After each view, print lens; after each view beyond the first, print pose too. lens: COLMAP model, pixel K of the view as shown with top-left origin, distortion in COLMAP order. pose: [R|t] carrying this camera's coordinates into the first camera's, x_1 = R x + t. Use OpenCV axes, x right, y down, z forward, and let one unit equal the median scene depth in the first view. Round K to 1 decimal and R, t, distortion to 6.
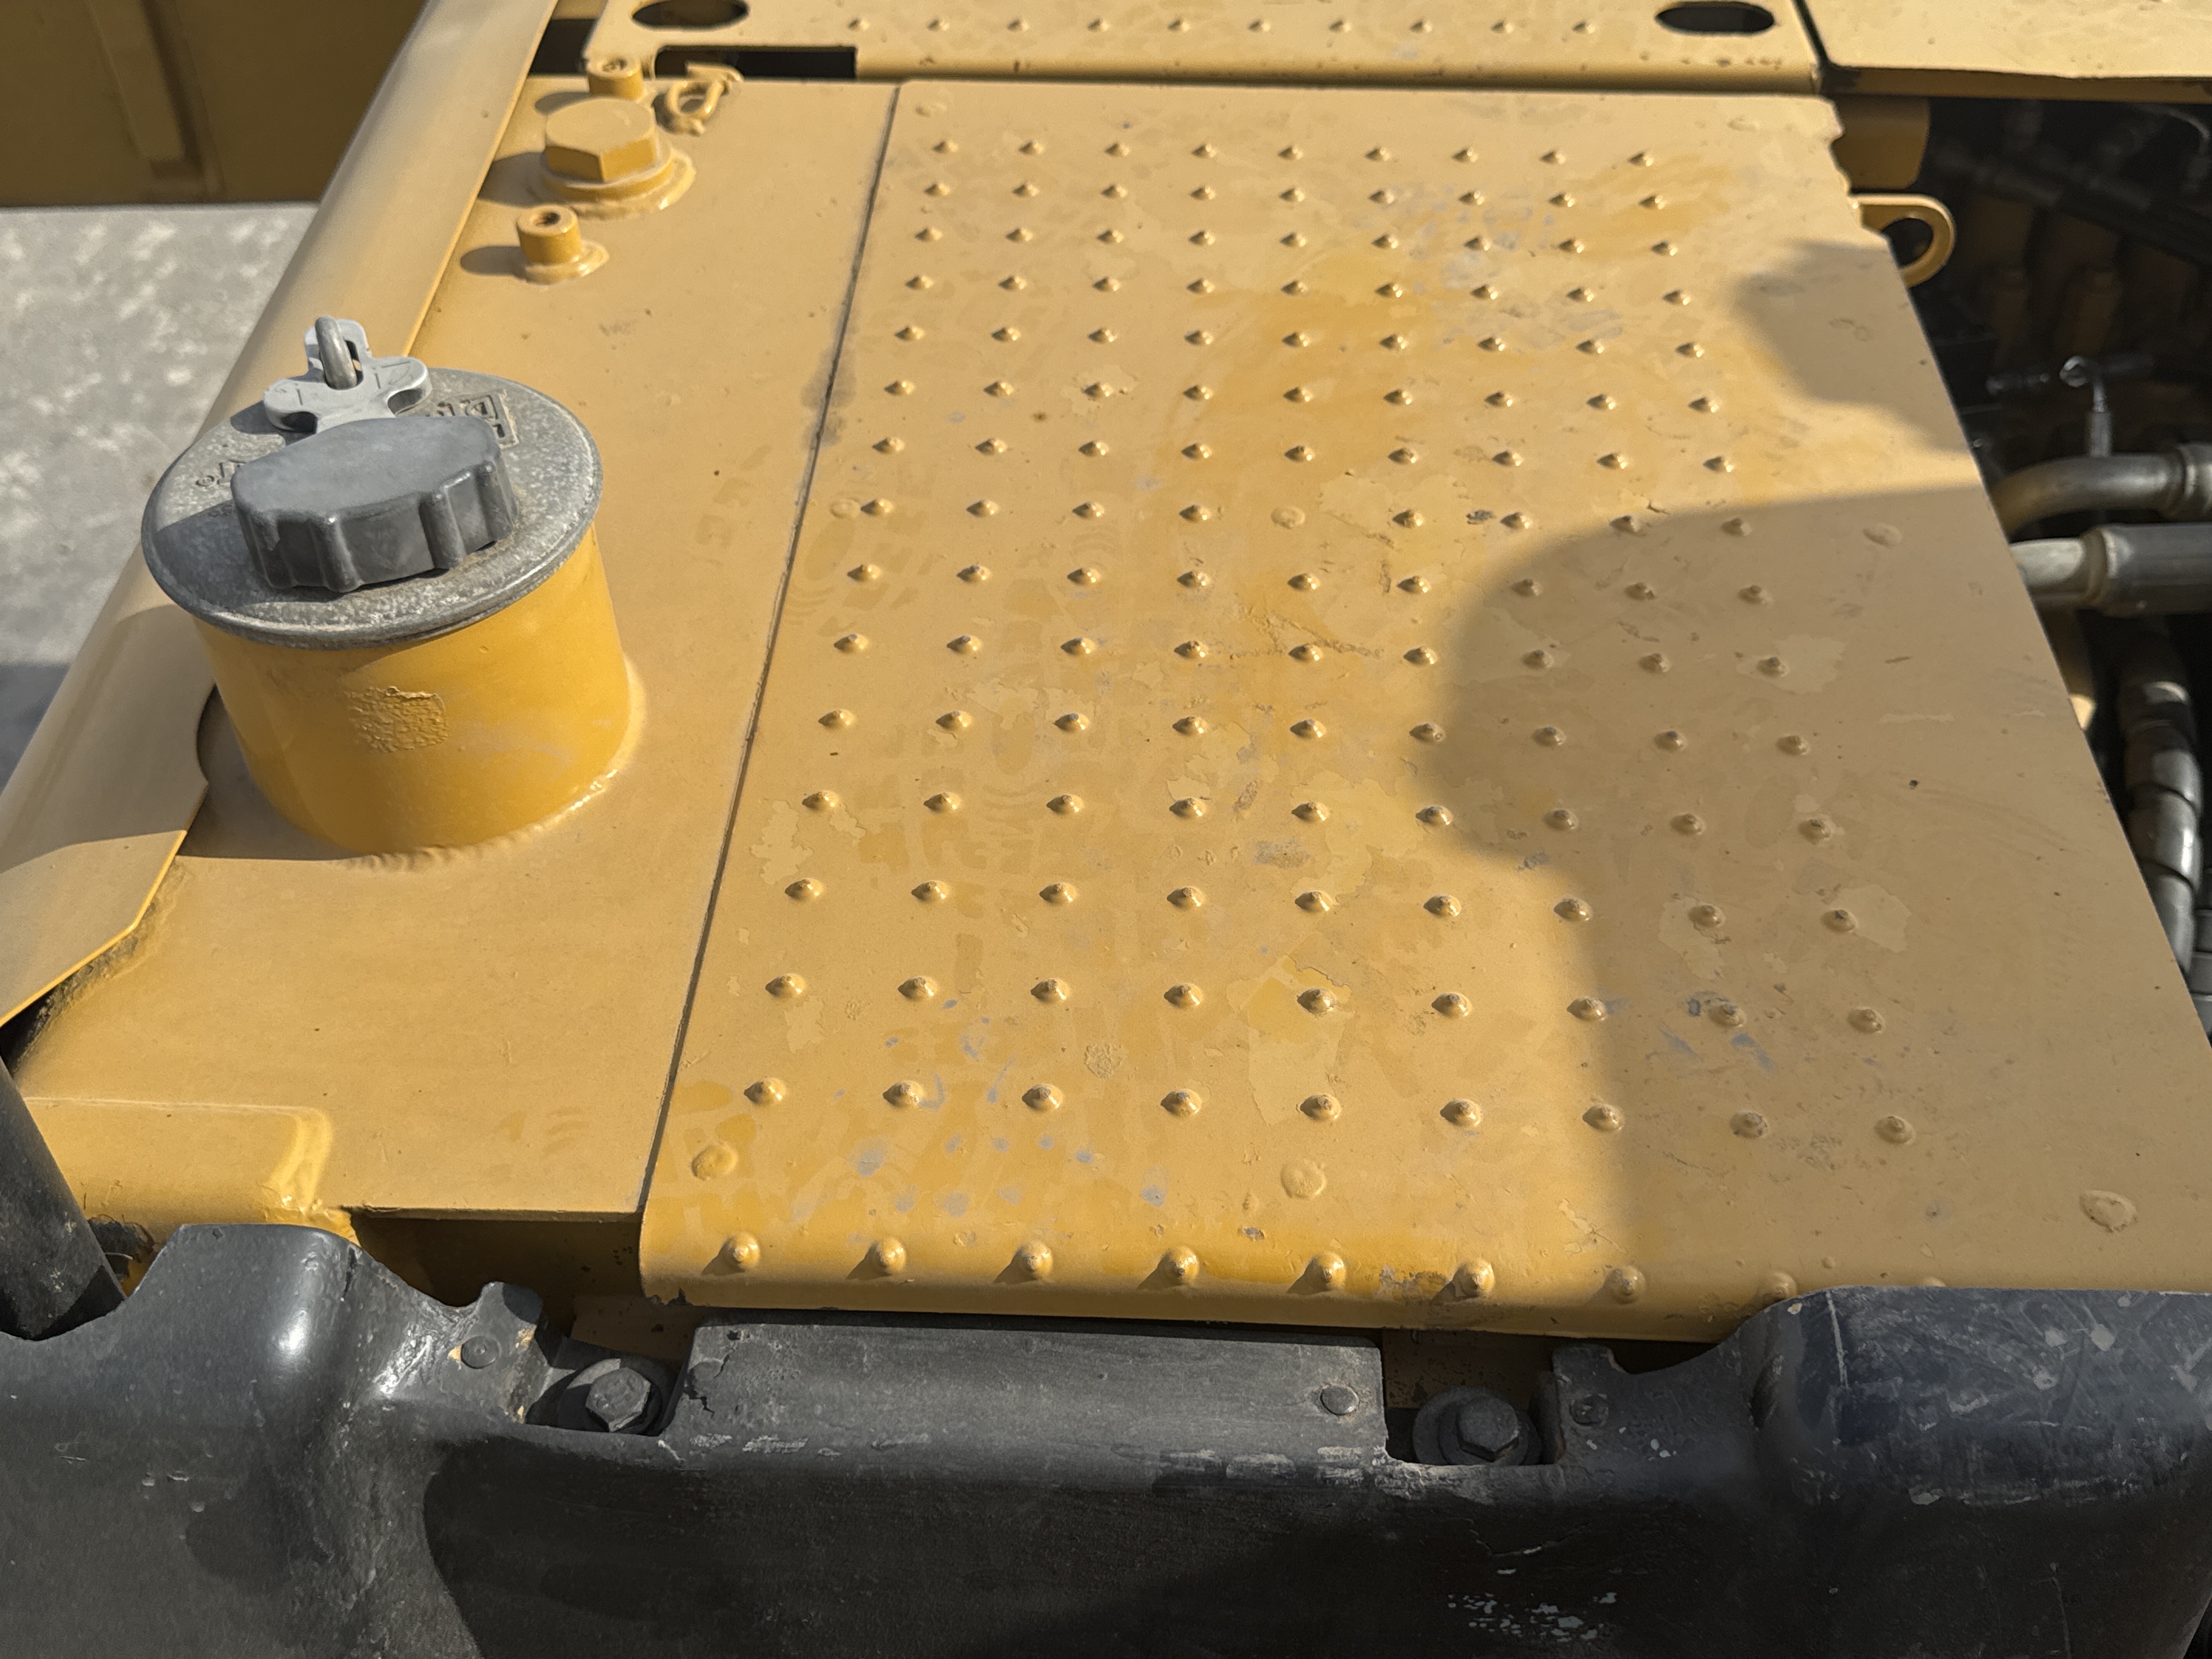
lens RADIAL K [[2256.0, 0, 1106.0], [0, 2256.0, 829.5], [0, 0, 1]] dist [0.168610, -0.399878]
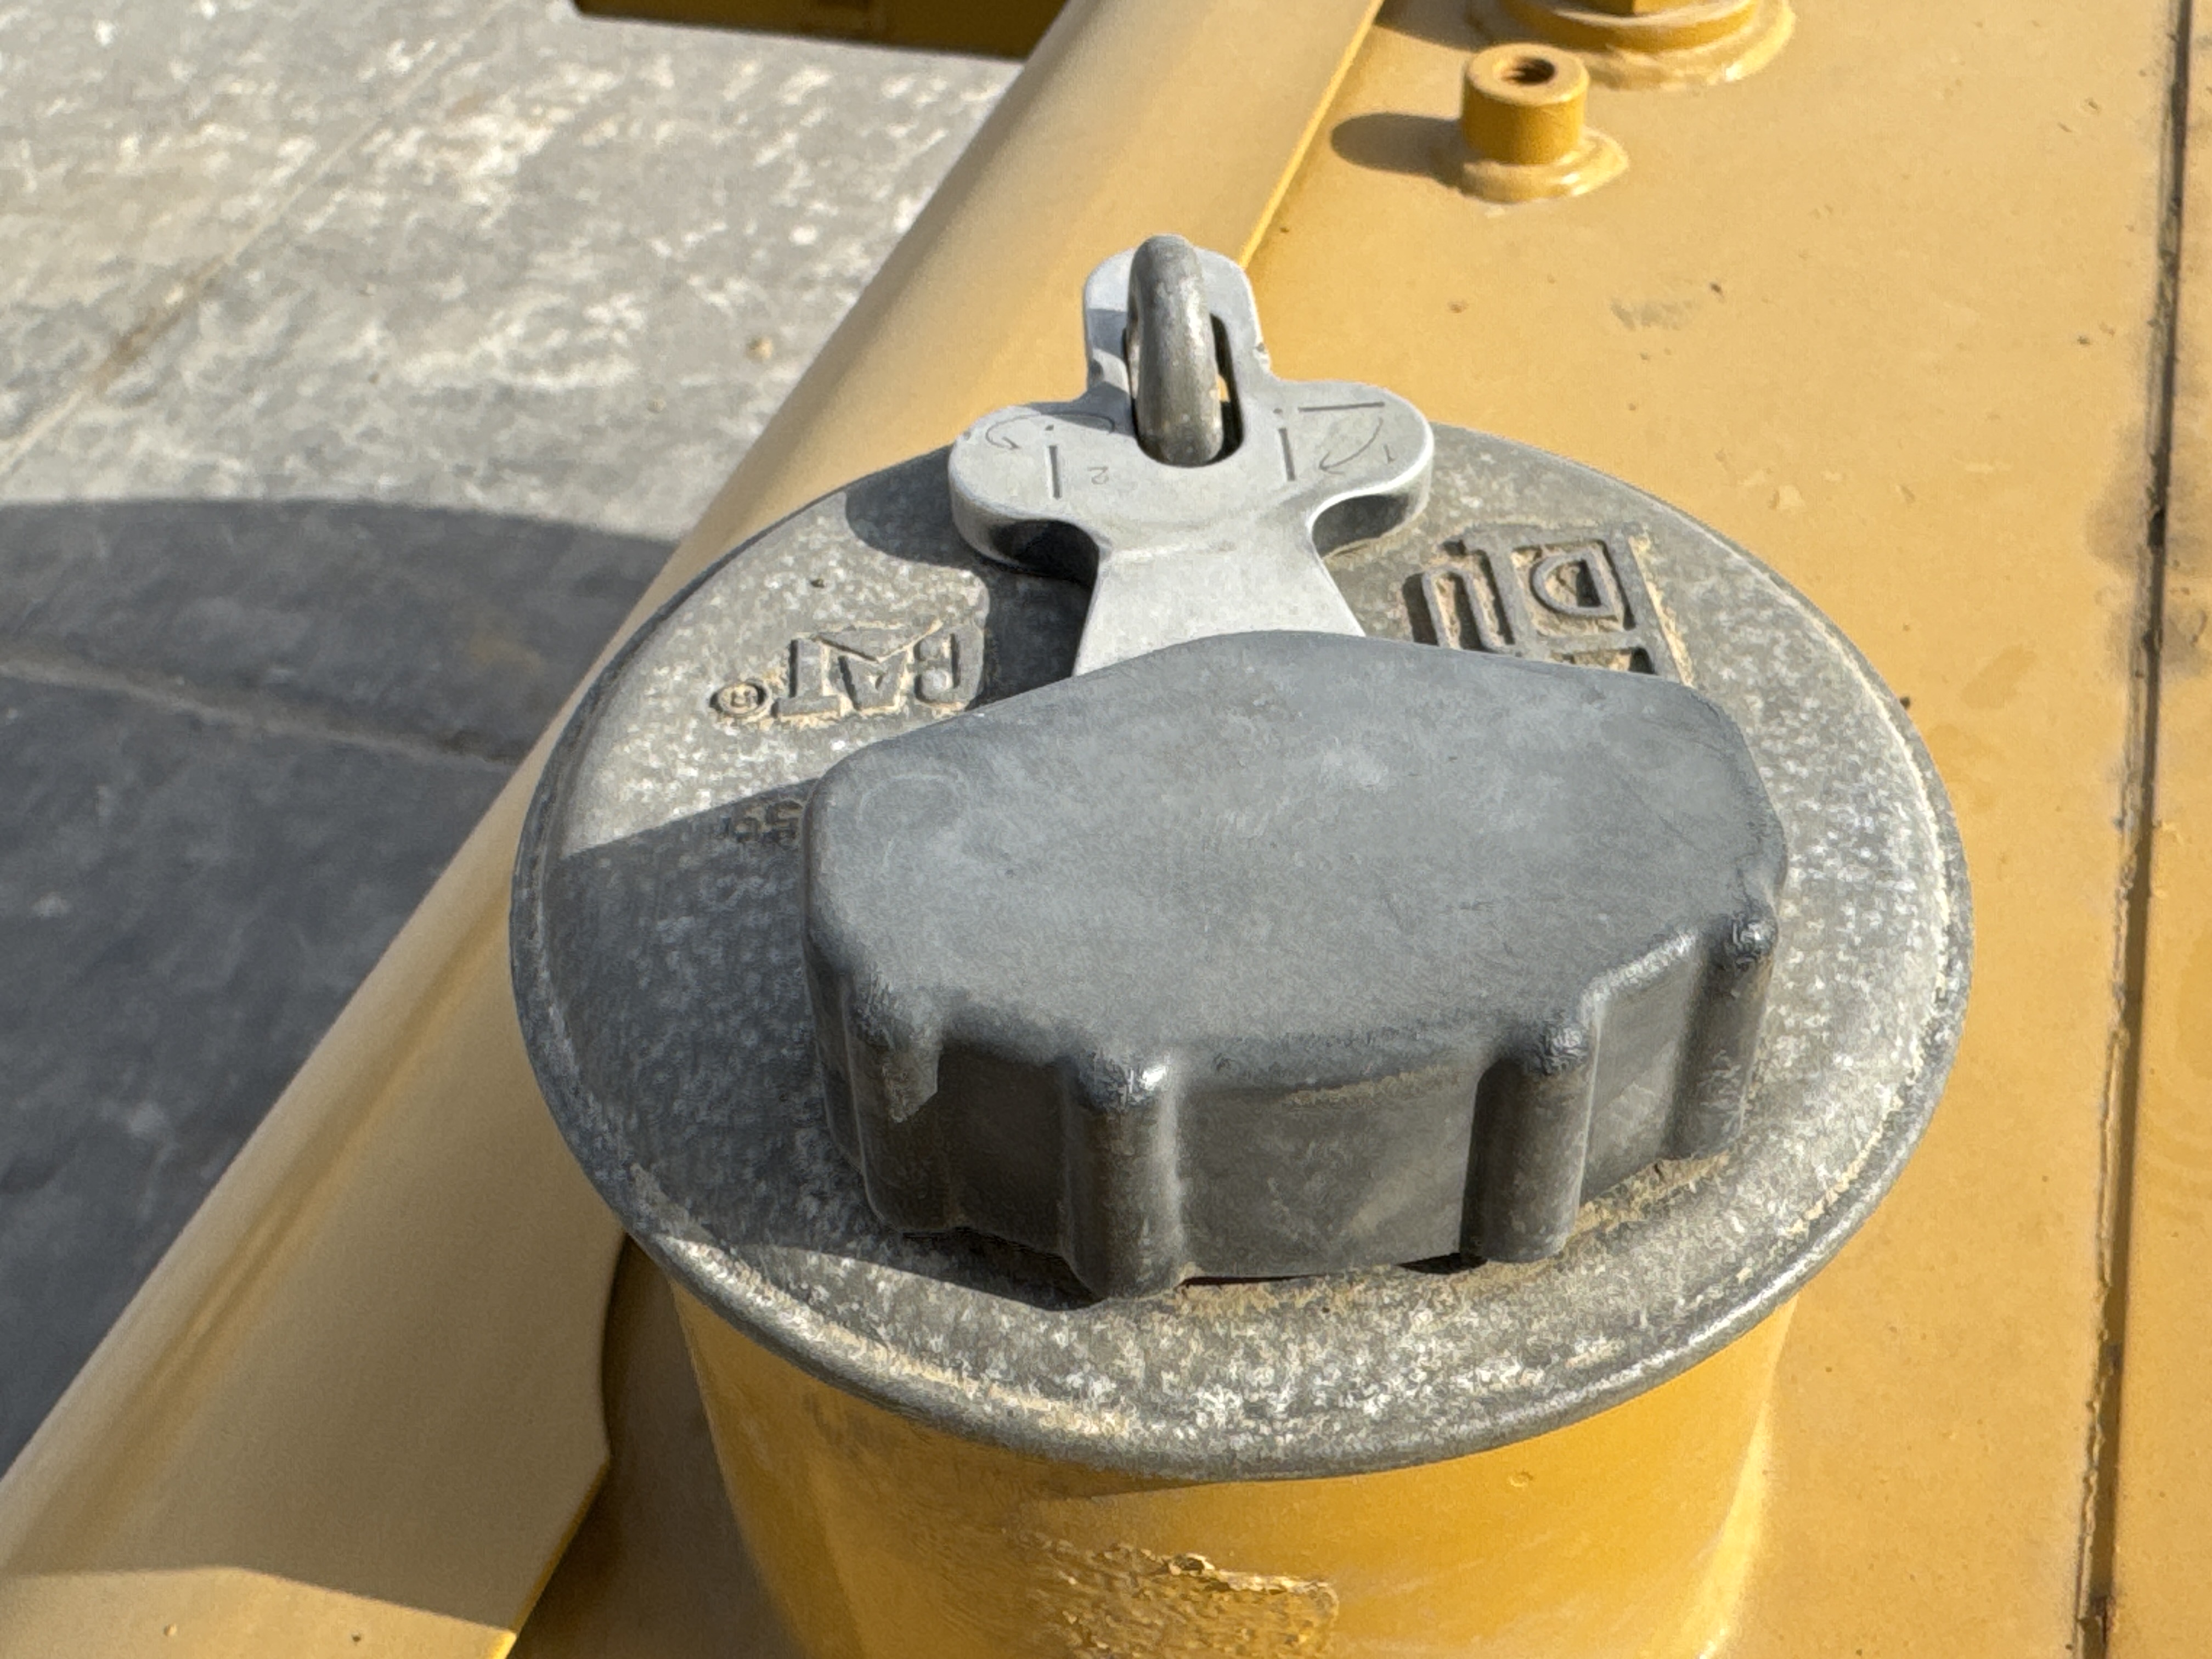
lens RADIAL K [[2456.1, 0, 1106.0], [0, 2456.1, 829.5], [0, 0, 1]] dist [-0.017167, 0.044411]
pose [[0.957620, 0.185902, -0.220011, -0.250525], [-0.183603, 0.982510, 0.031036, -0.146304], [0.221932, 0.010674, 0.975004, 0.640989]]
